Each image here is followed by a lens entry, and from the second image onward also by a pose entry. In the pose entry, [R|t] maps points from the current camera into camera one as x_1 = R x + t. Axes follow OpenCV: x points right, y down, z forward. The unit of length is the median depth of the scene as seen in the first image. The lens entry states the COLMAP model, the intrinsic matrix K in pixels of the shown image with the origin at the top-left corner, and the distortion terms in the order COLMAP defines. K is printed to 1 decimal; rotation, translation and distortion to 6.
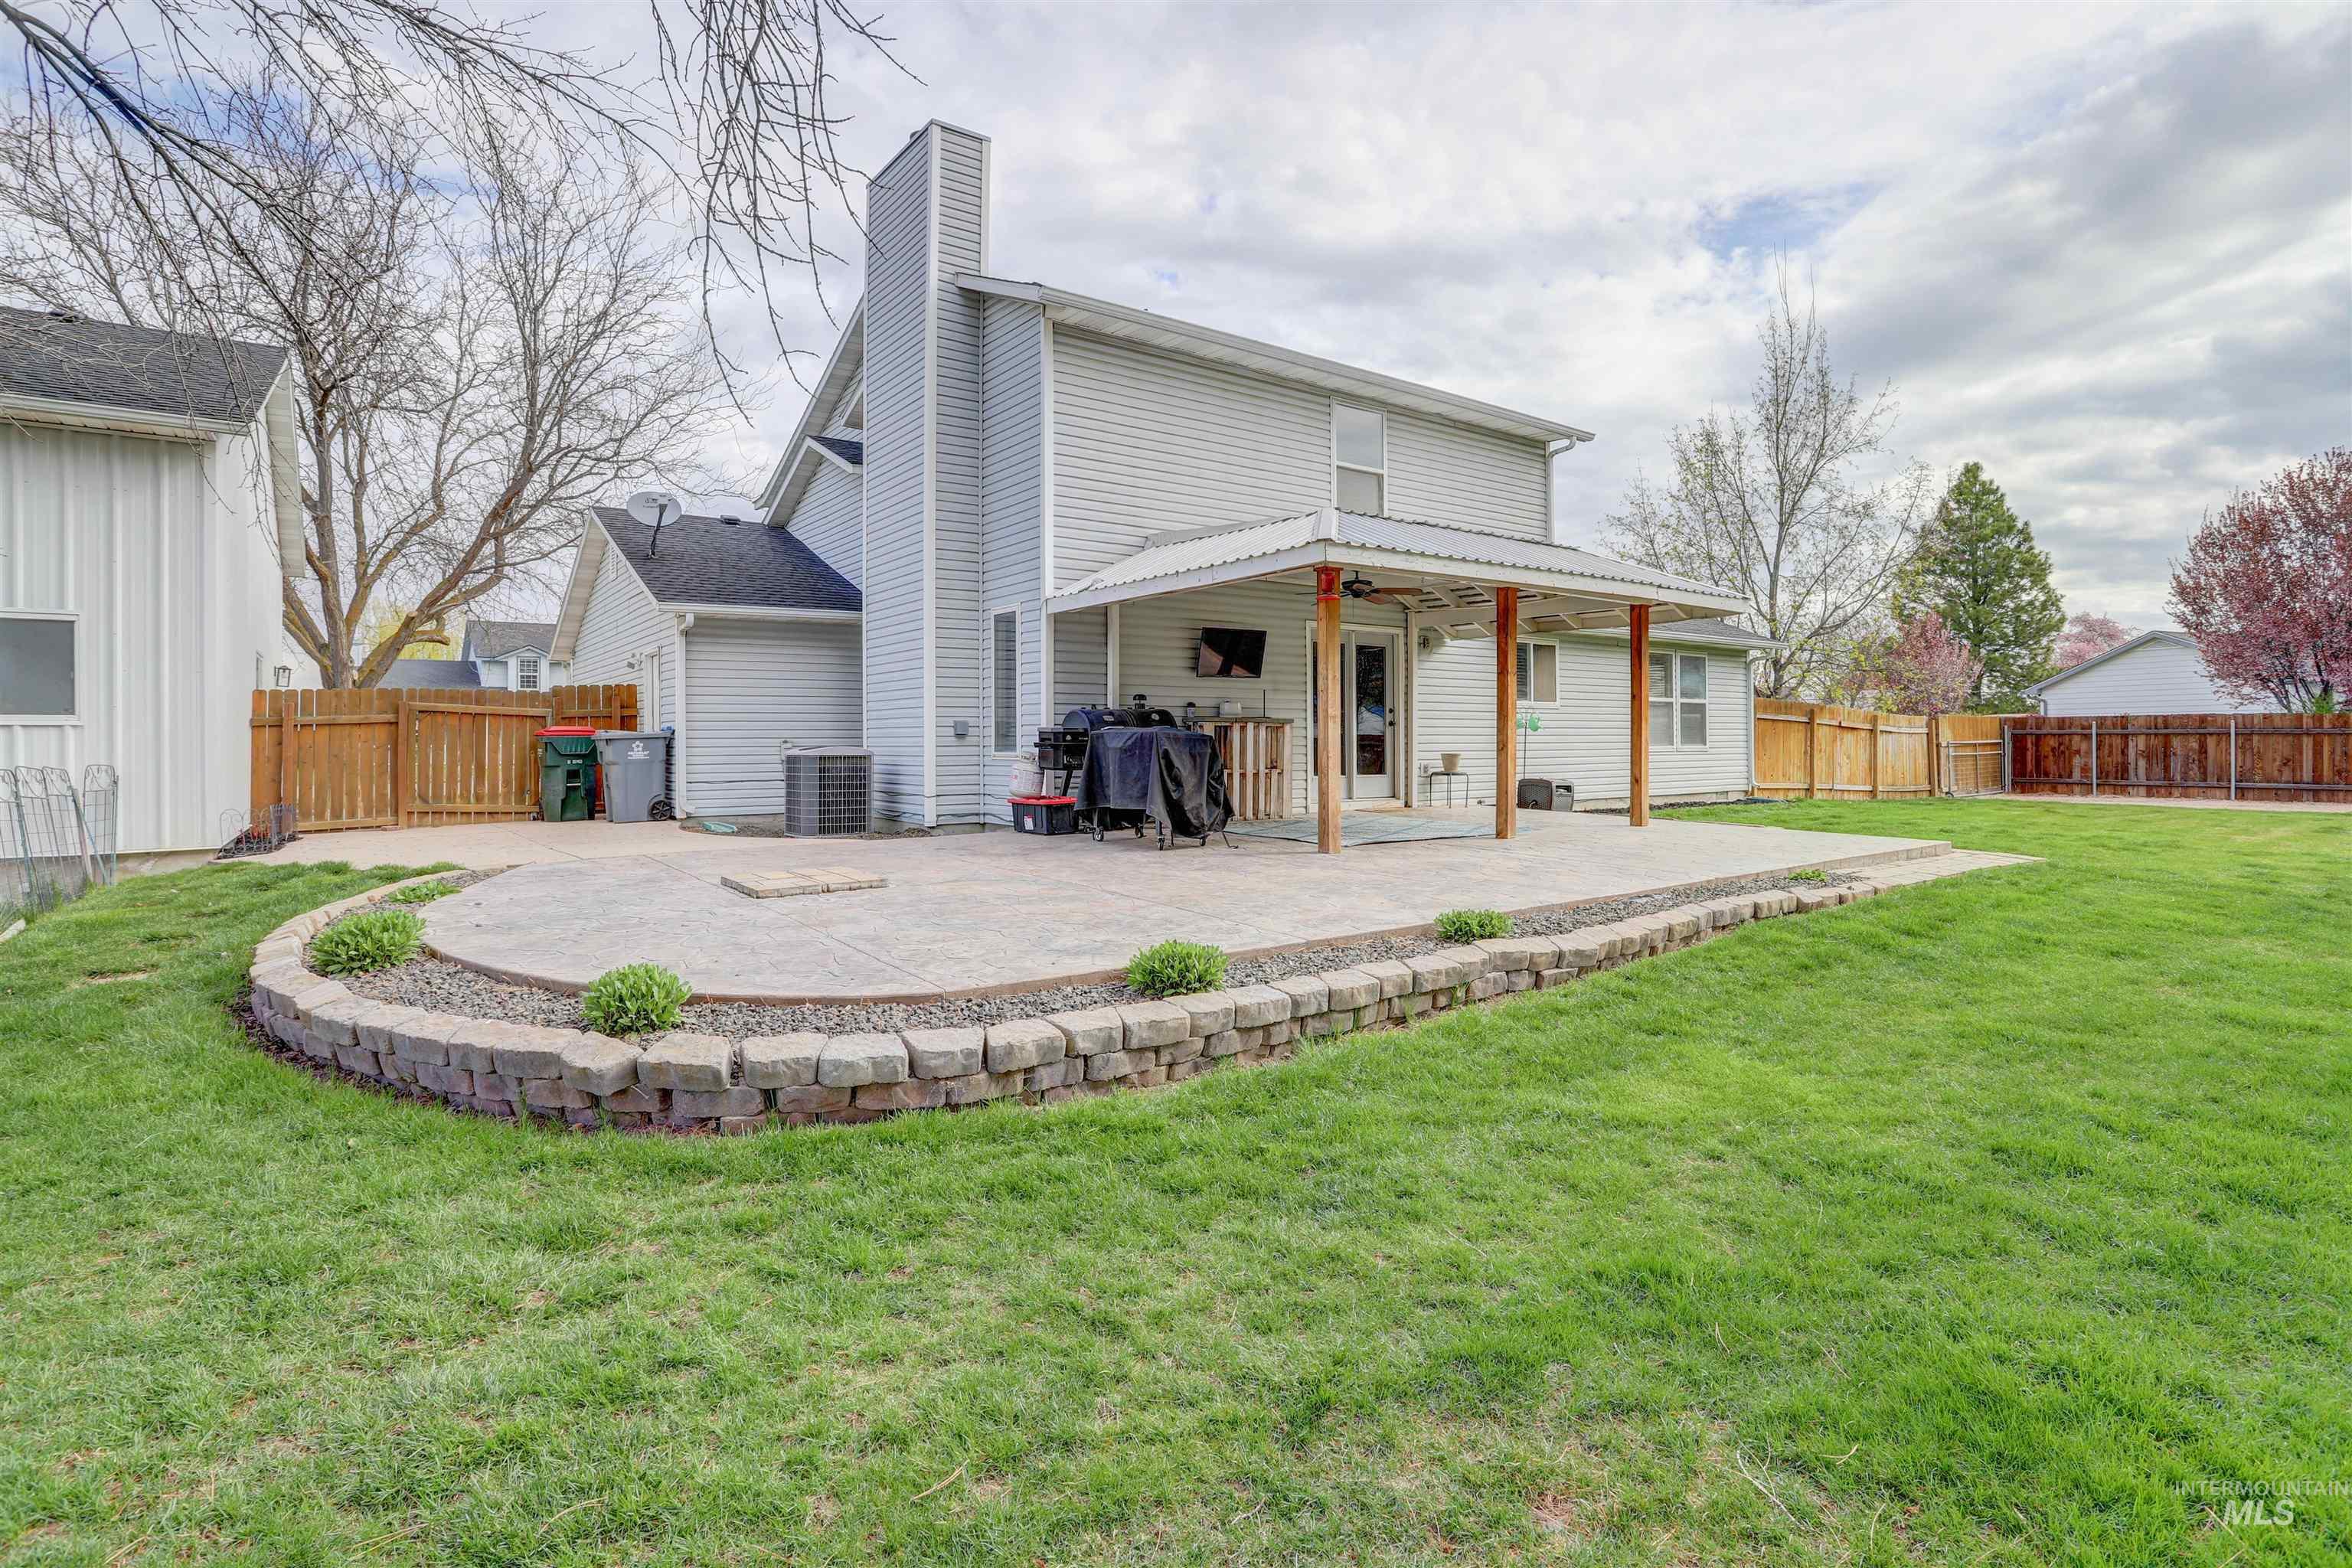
lens RADIAL K [[1142.4, 0, 1236.0], [0, 1142.4, 735.0], [0, 0, 1]] dist [-0.049523, 0.019490]
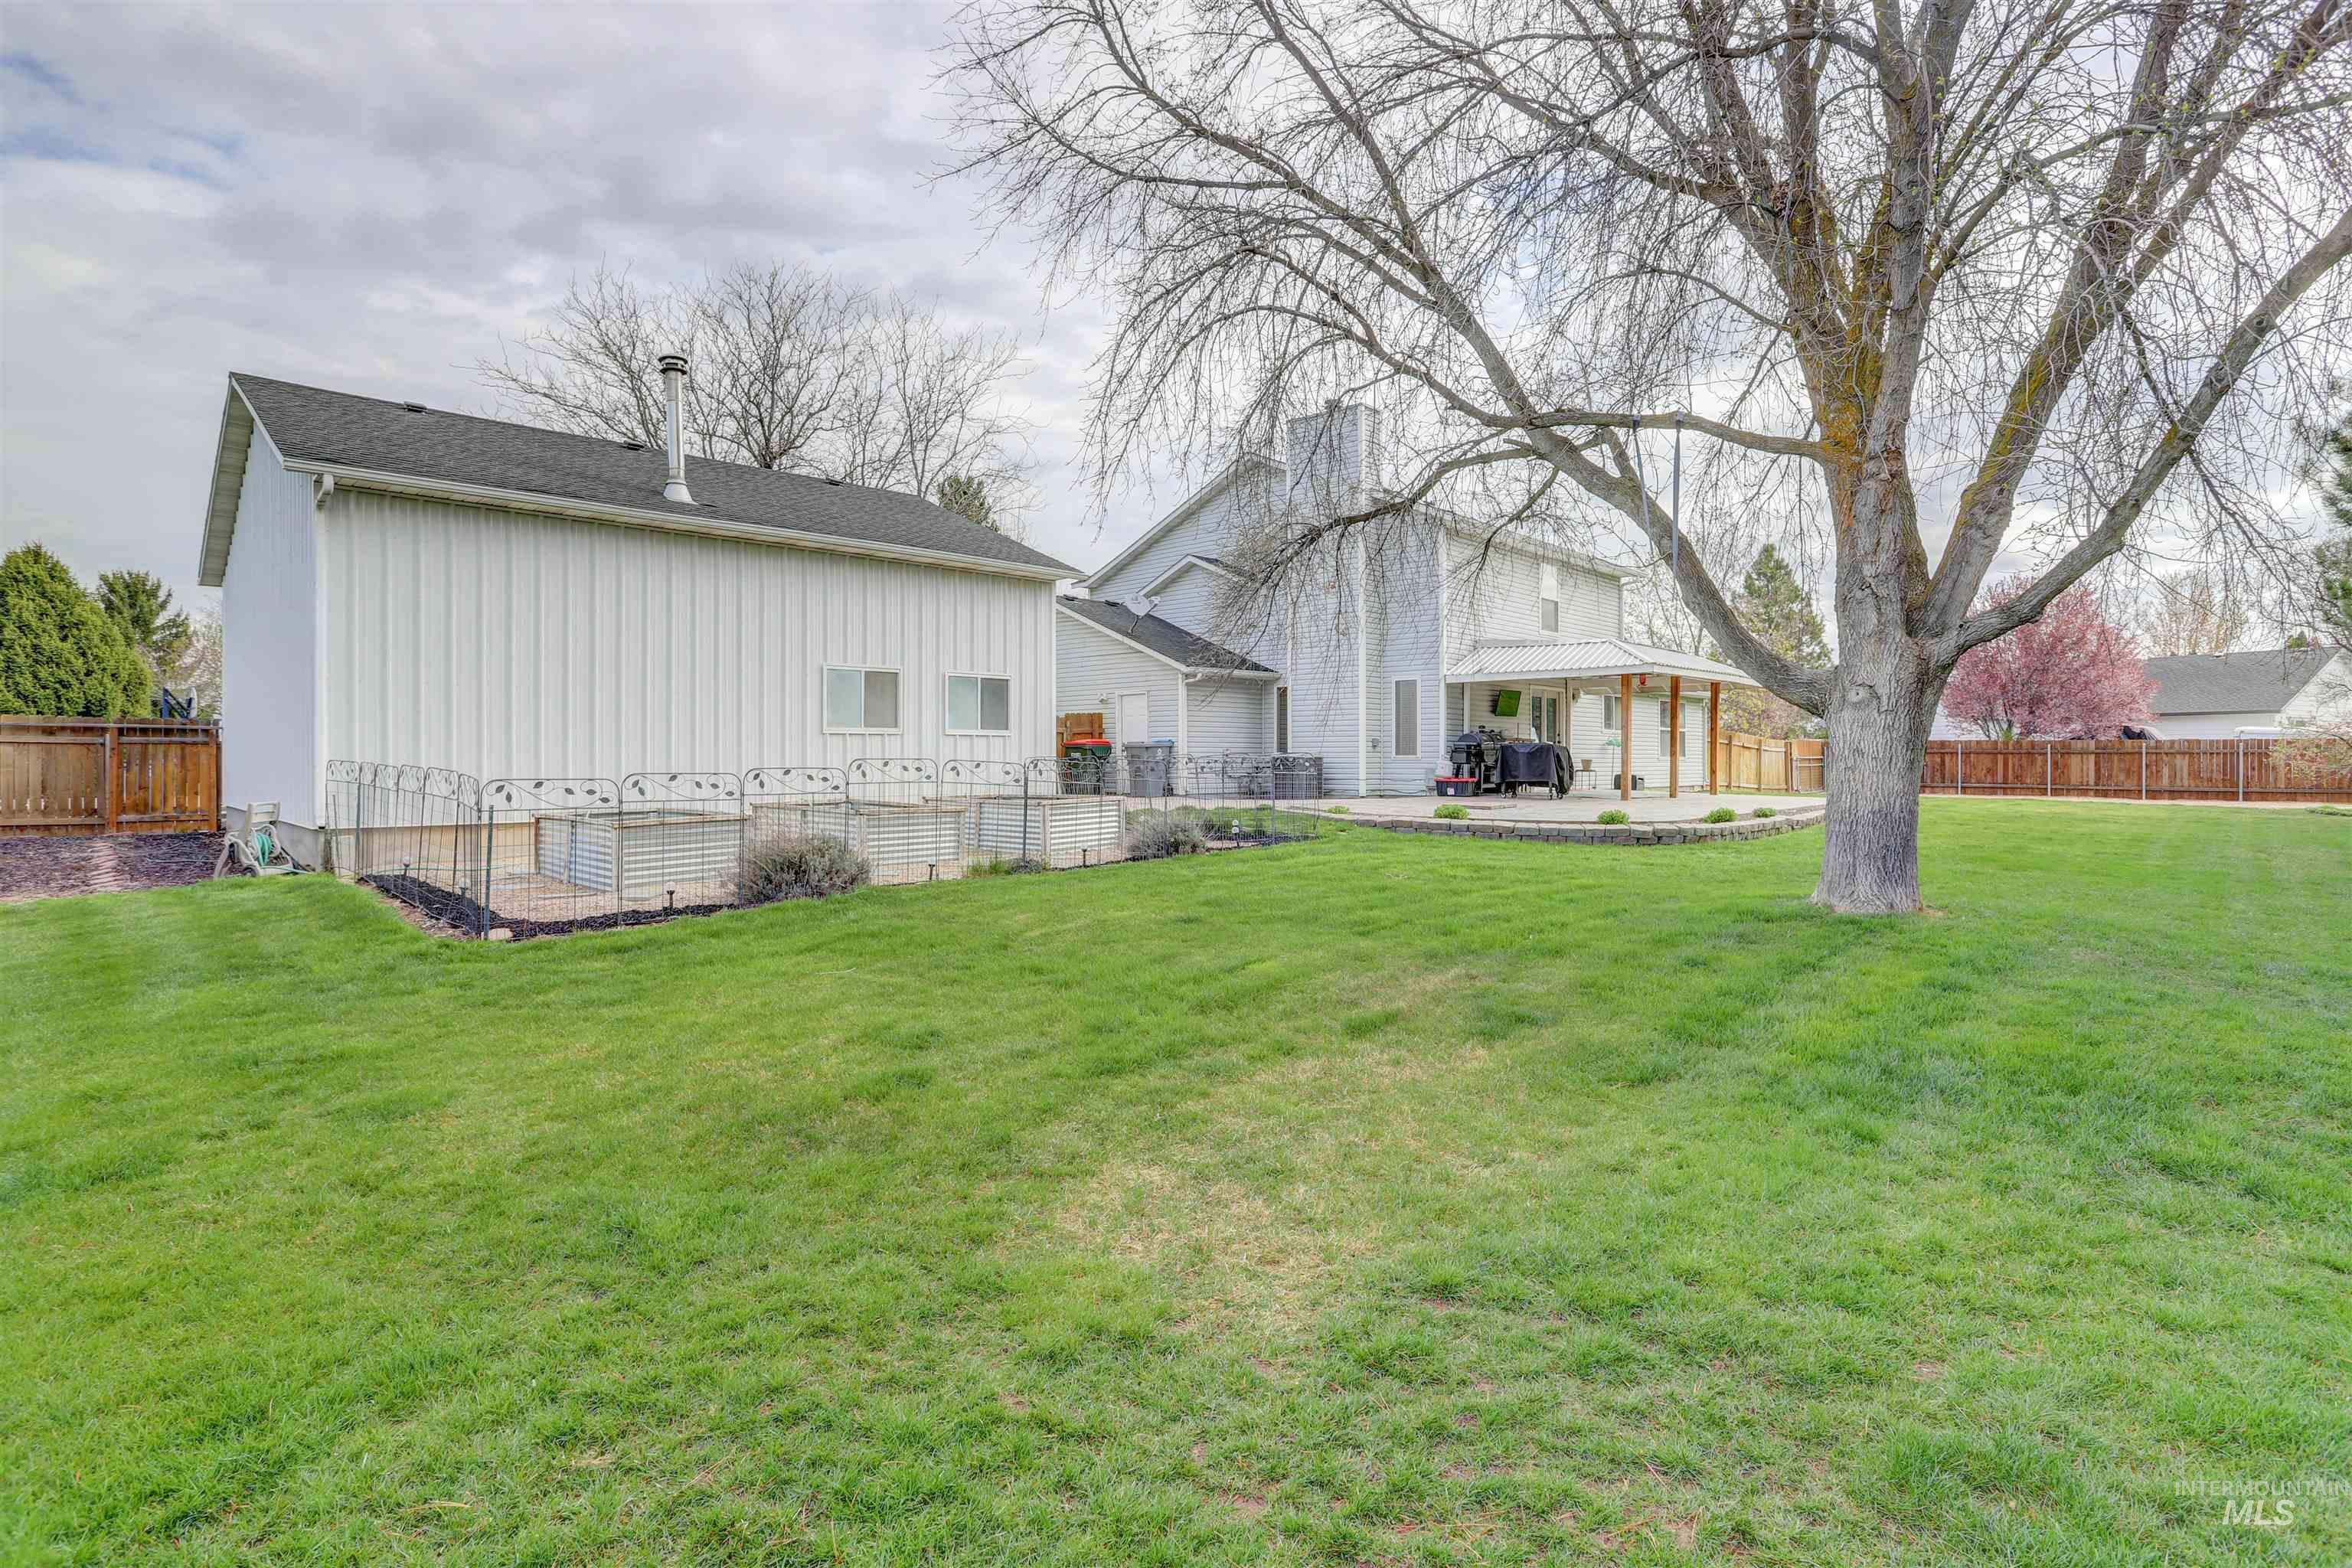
lens RADIAL K [[1164.1, 0, 1232.4], [0, 1164.1, 758.8], [0, 0, 1]] dist [-0.059783, 0.021005]
pose [[0.983327, 0.003289, 0.181814, -0.725354], [-0.003408, 0.999994, 0.000343, 0.017892], [-0.181812, -0.000957, 0.983333, -0.710024]]
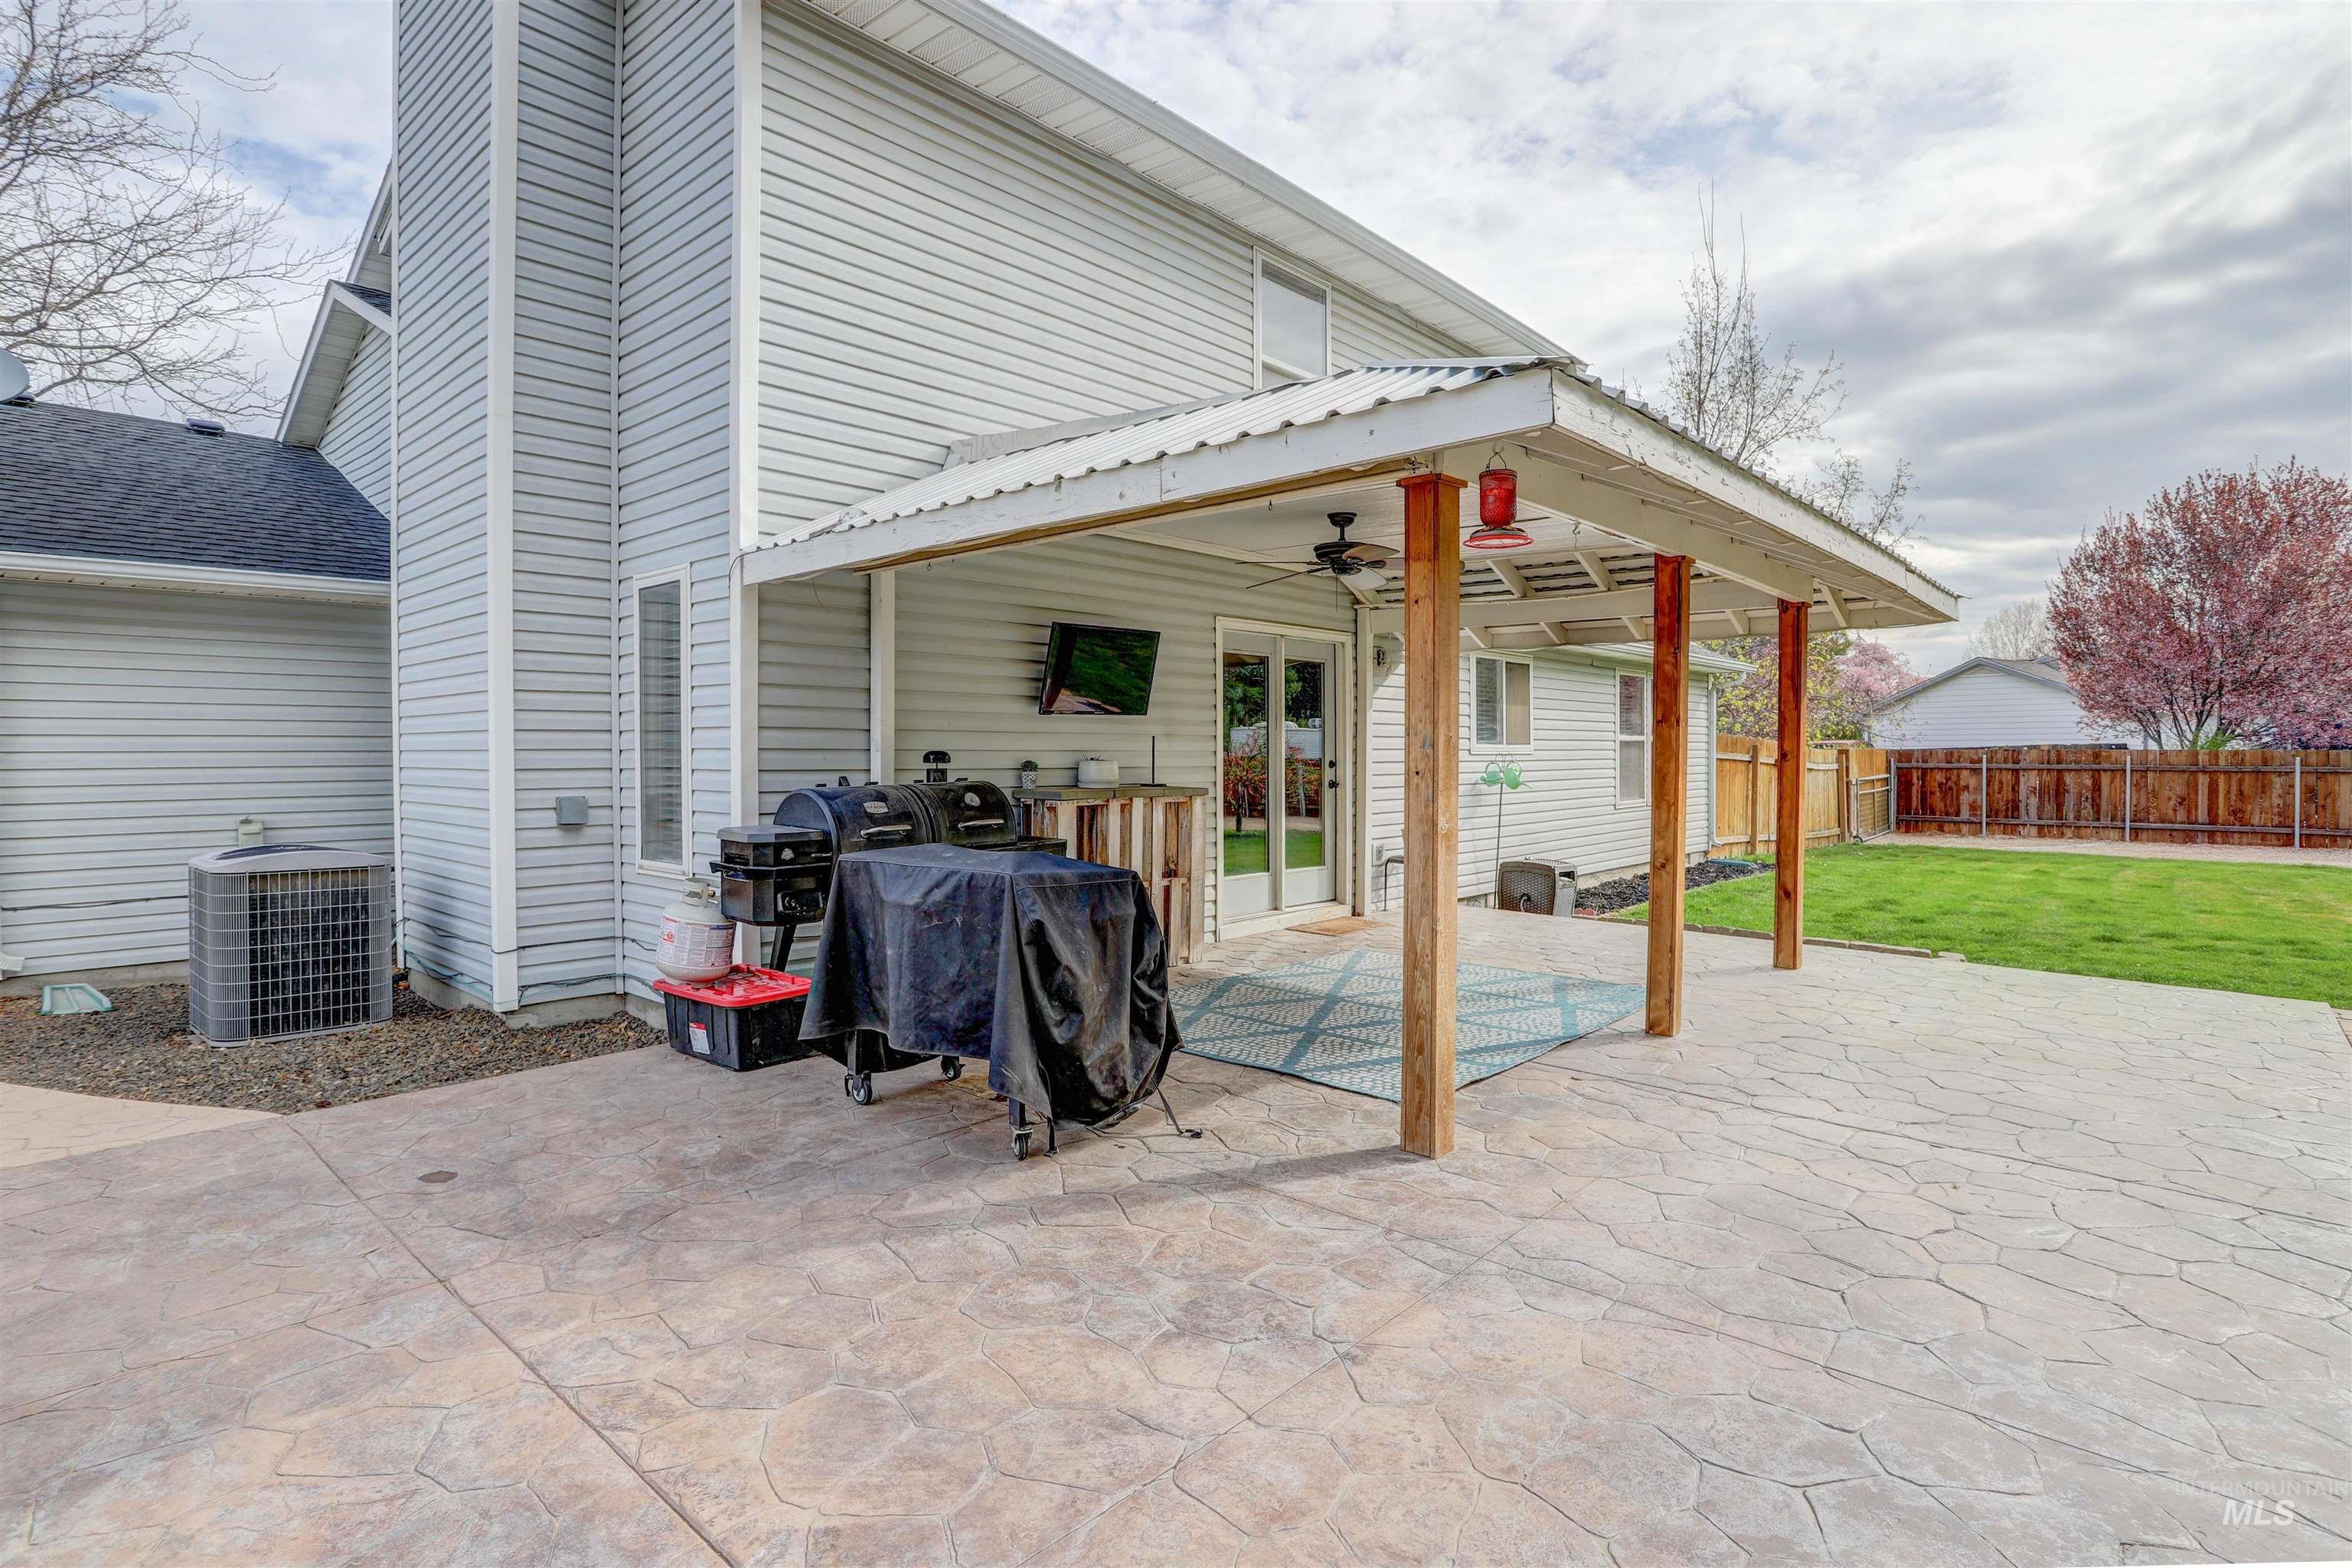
lens RADIAL K [[1164.1, 0, 1232.4], [0, 1164.1, 758.8], [0, 0, 1]] dist [-0.059783, 0.021005]
pose [[0.978454, 0.001128, 0.206461, -0.053270], [-0.003637, 0.999924, 0.011772, -0.033121], [-0.206432, -0.012270, 0.978384, 0.401061]]
